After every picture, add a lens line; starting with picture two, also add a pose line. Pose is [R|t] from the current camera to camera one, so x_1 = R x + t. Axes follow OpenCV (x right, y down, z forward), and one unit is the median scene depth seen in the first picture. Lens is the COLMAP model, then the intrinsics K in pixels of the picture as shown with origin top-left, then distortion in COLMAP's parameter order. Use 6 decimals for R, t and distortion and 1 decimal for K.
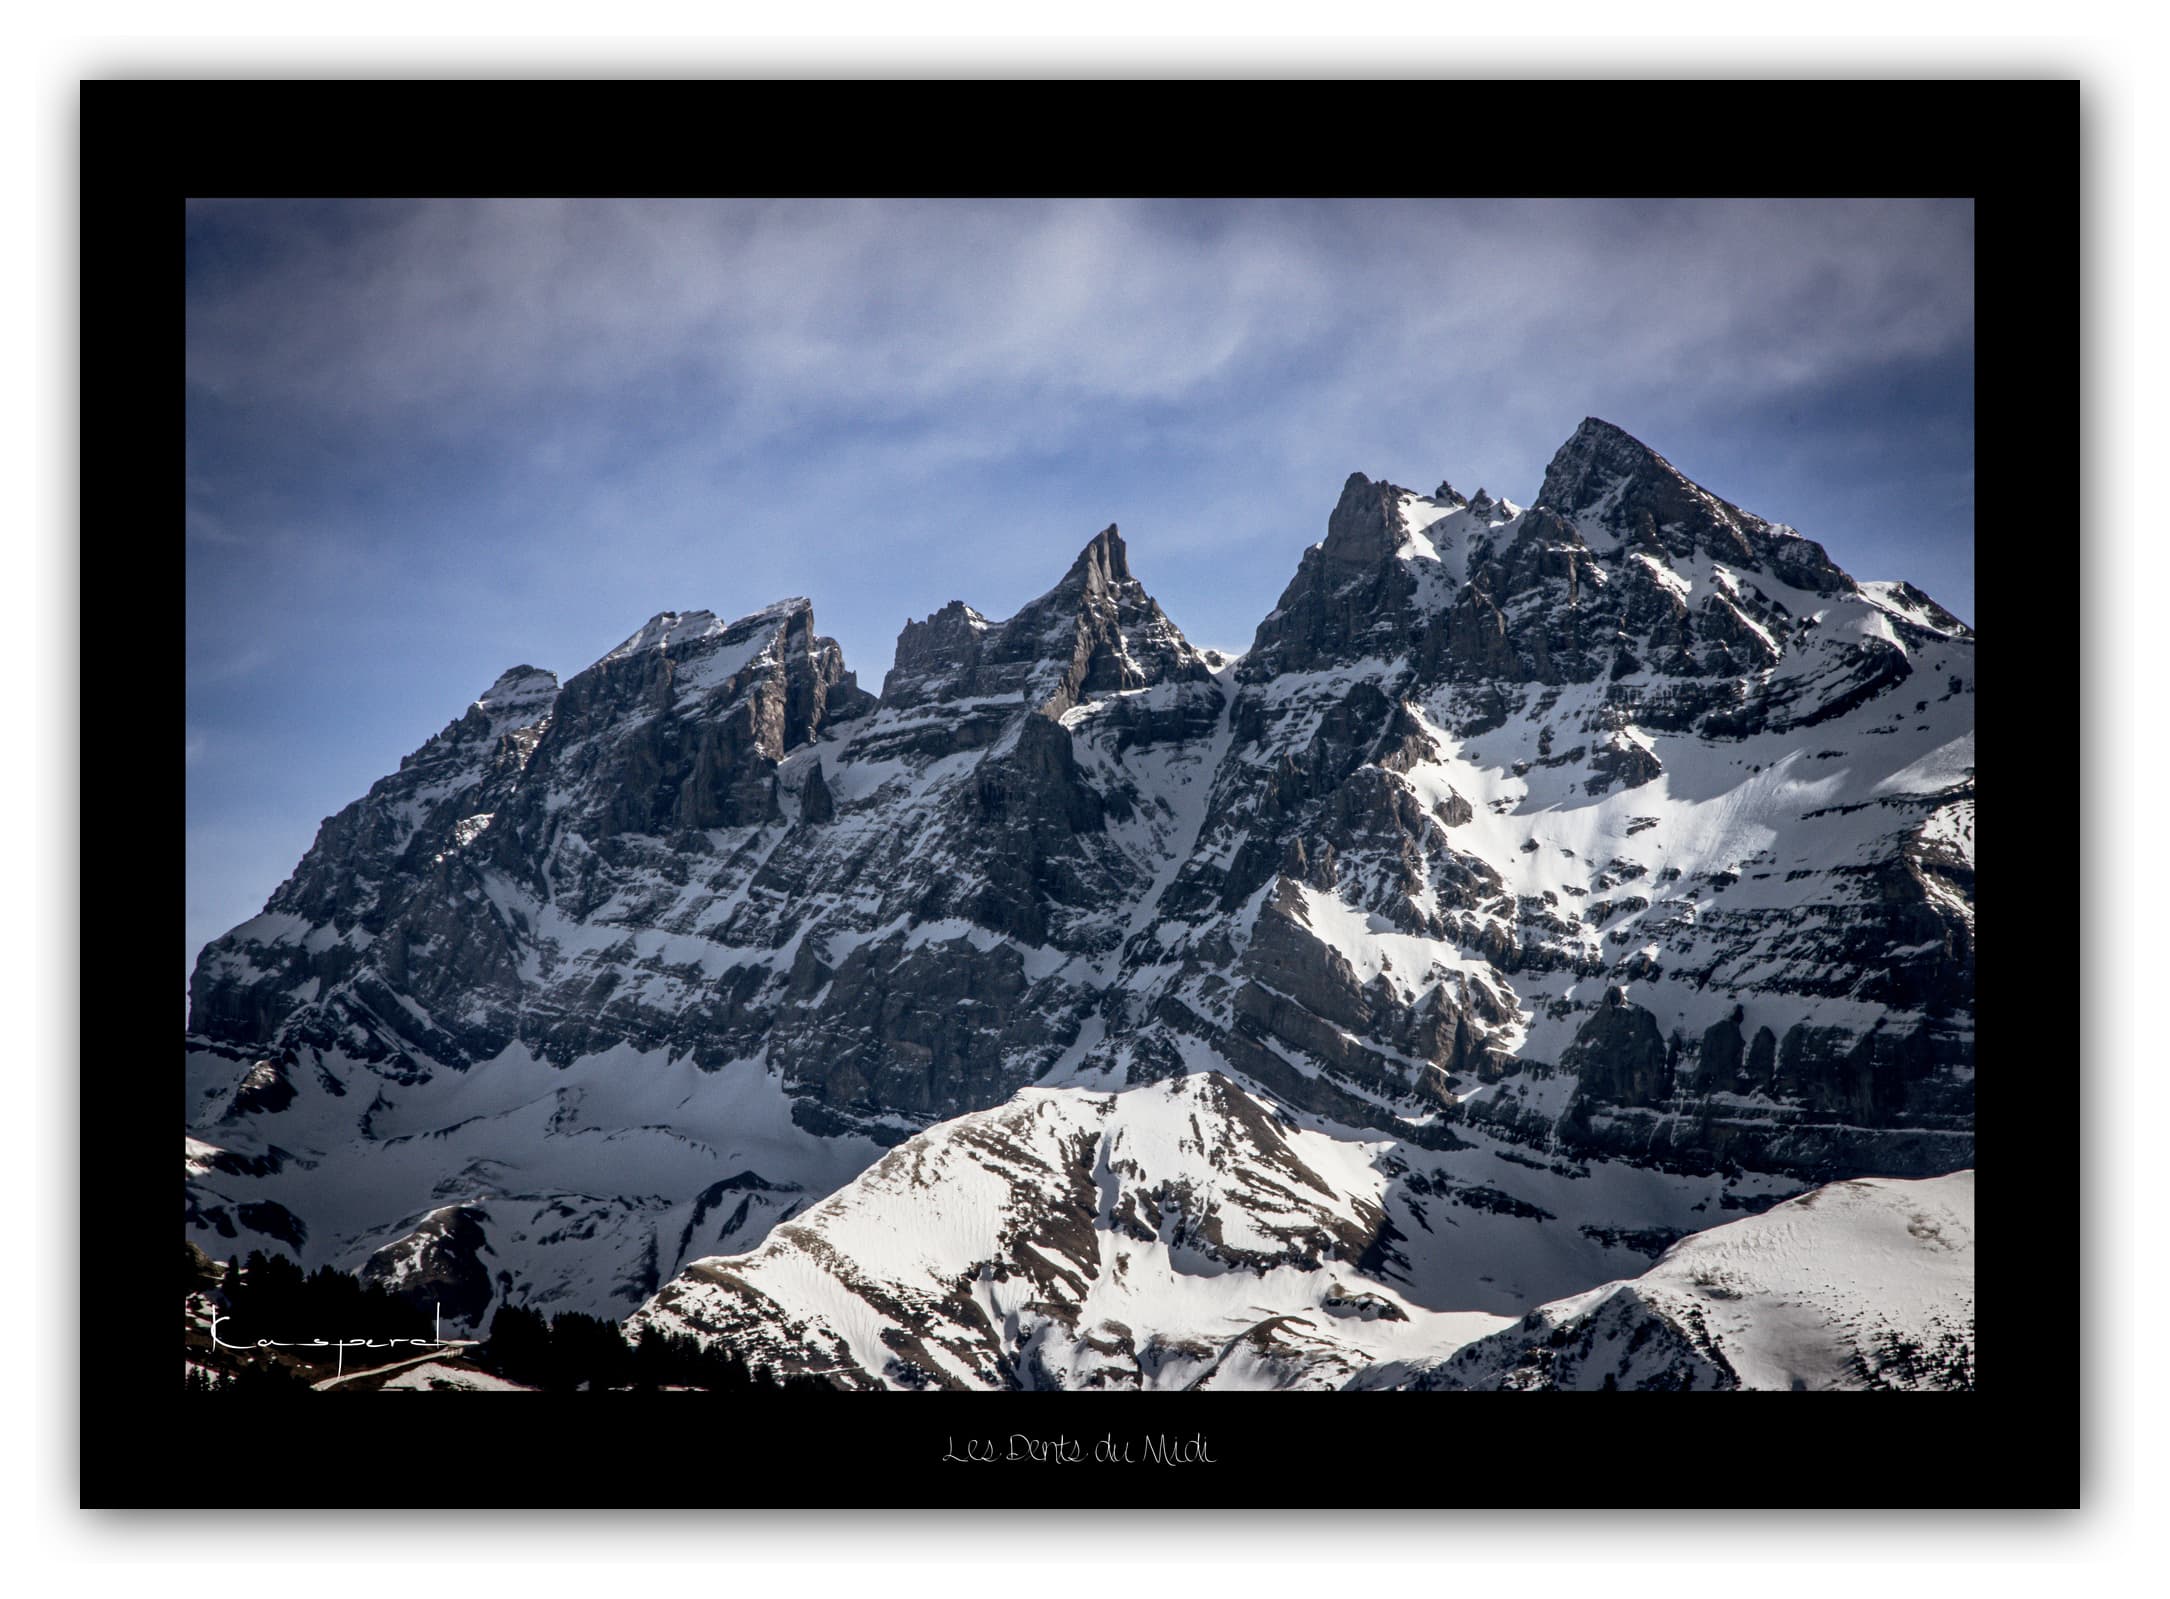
lens RADIAL K [[6748.0, 0, 1172.5], [0, 6748.0, 804.2], [0, 0, 1]] dist [0.453444, 1.395695]
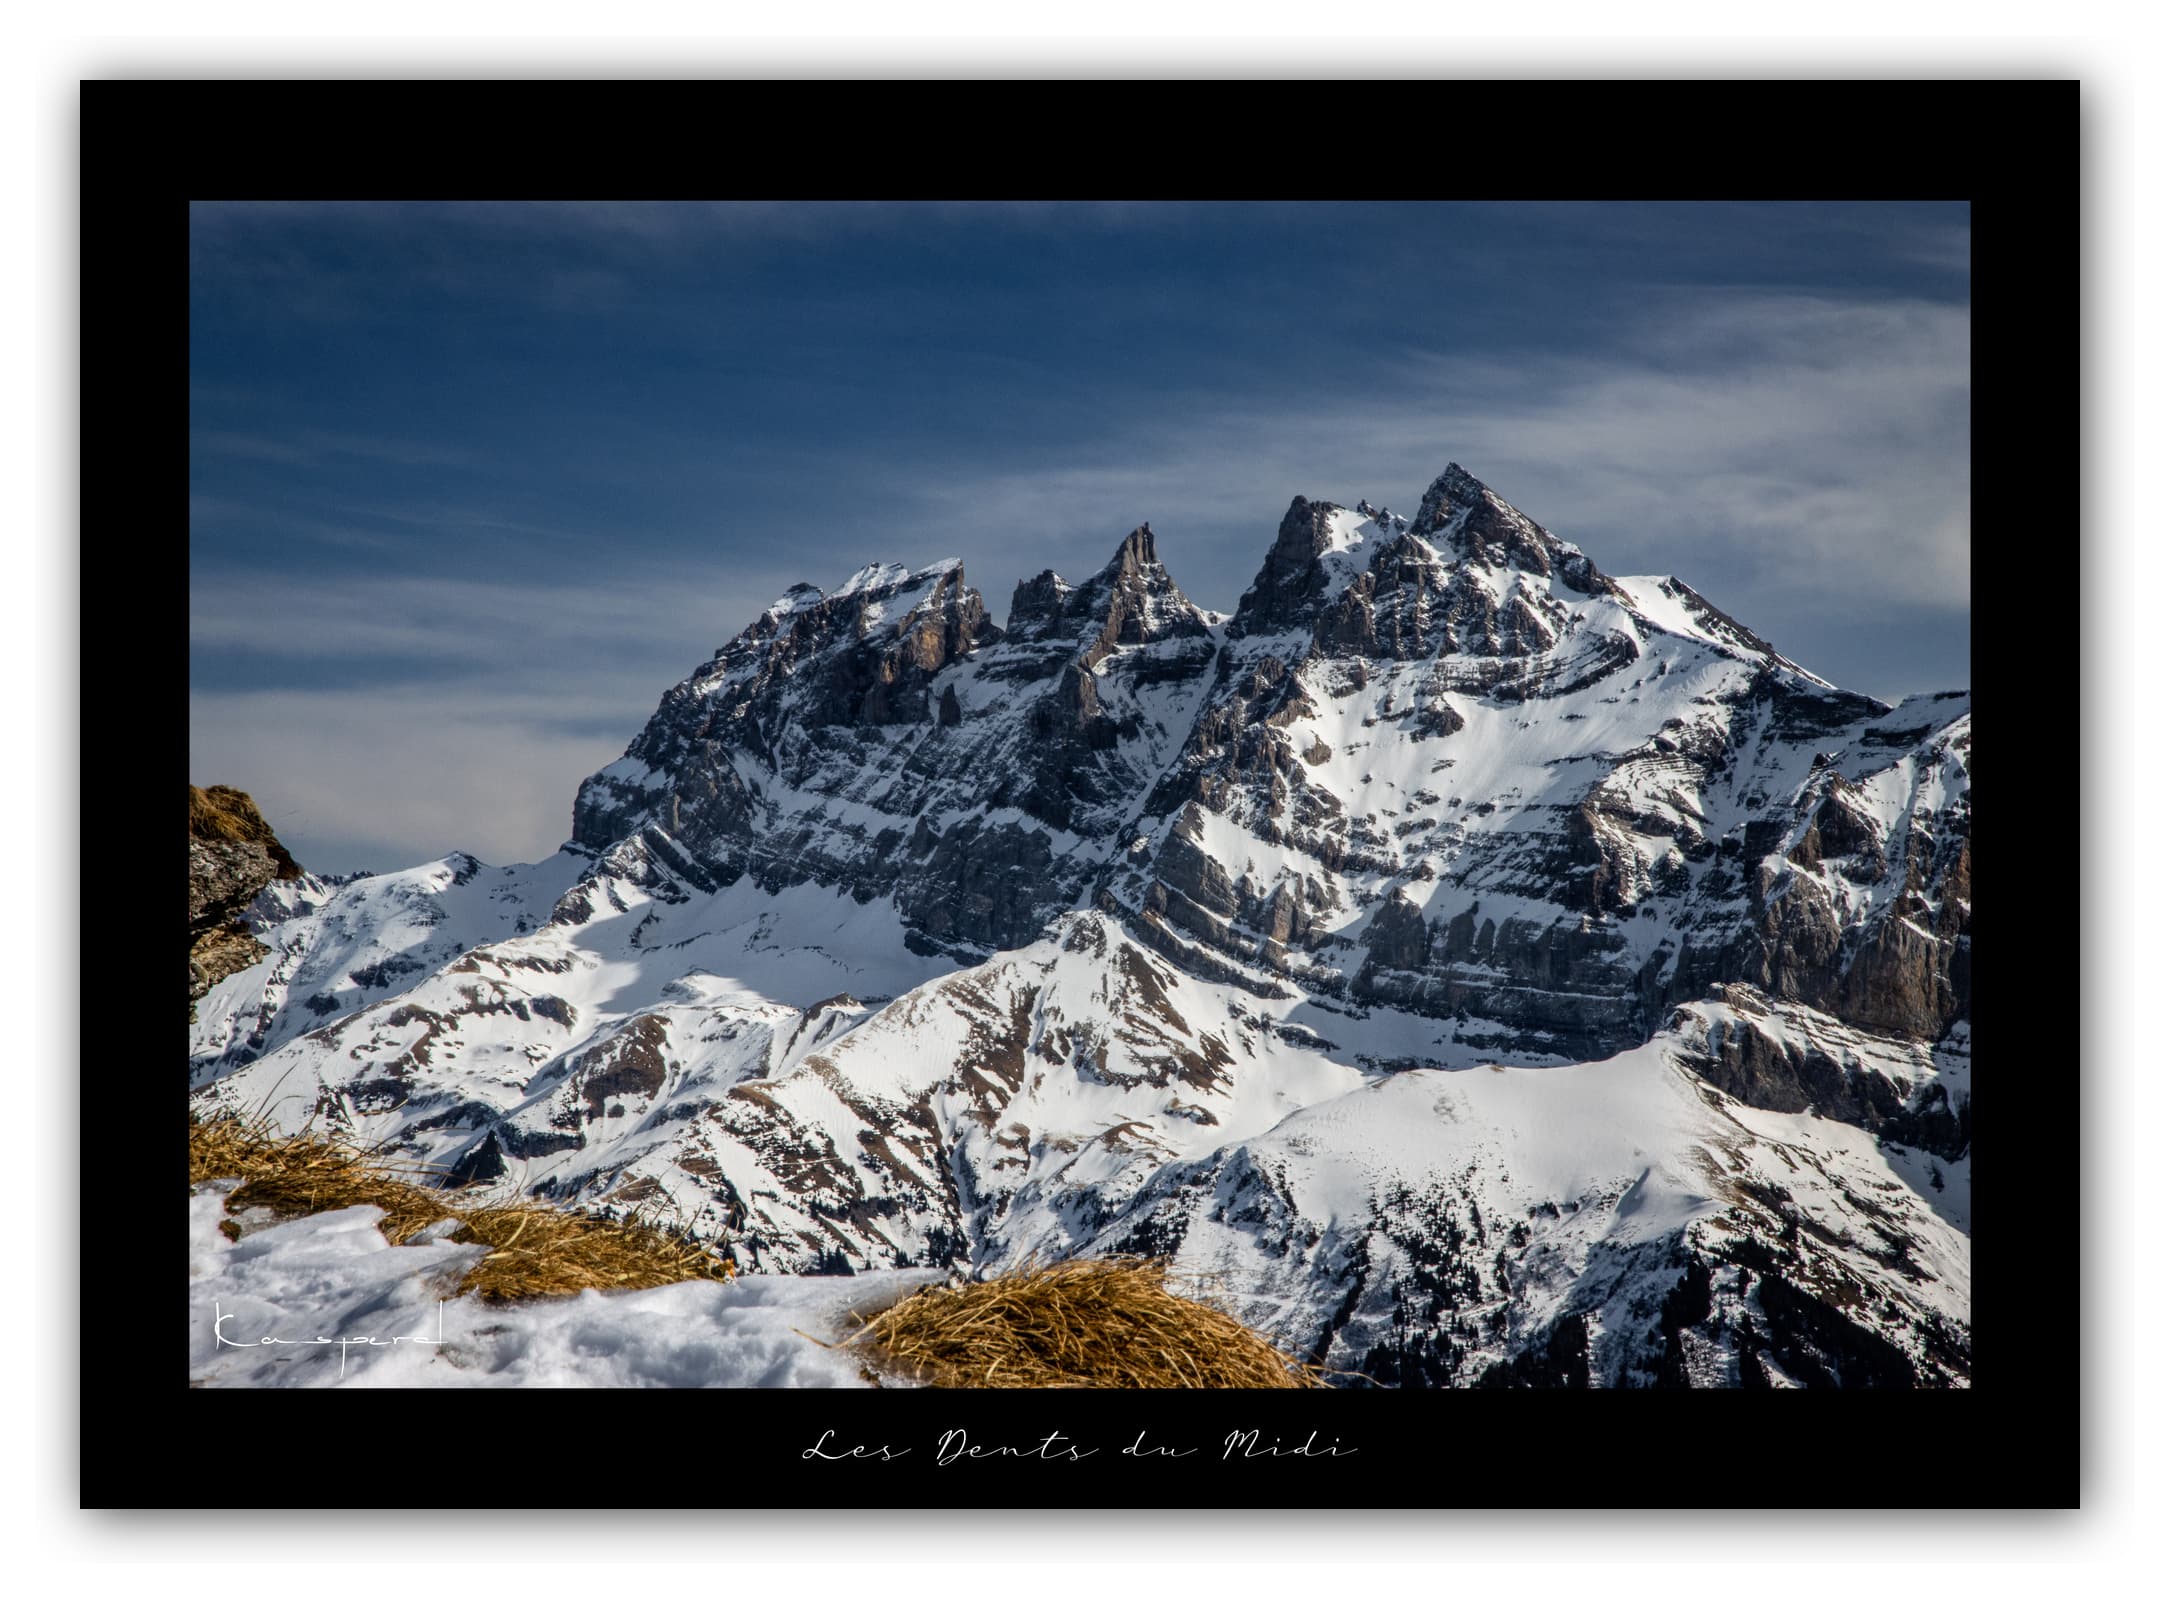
lens RADIAL K [[5557.1, 0, 1146.0], [0, 5557.1, 802.6], [0, 0, 1]] dist [0.313968, 0.016249]
pose [[0.992899, 0.007065, -0.118747, 0.146541], [0.001518, 0.997401, 0.072032, -0.074581], [0.118947, -0.071700, 0.990308, -0.196103]]
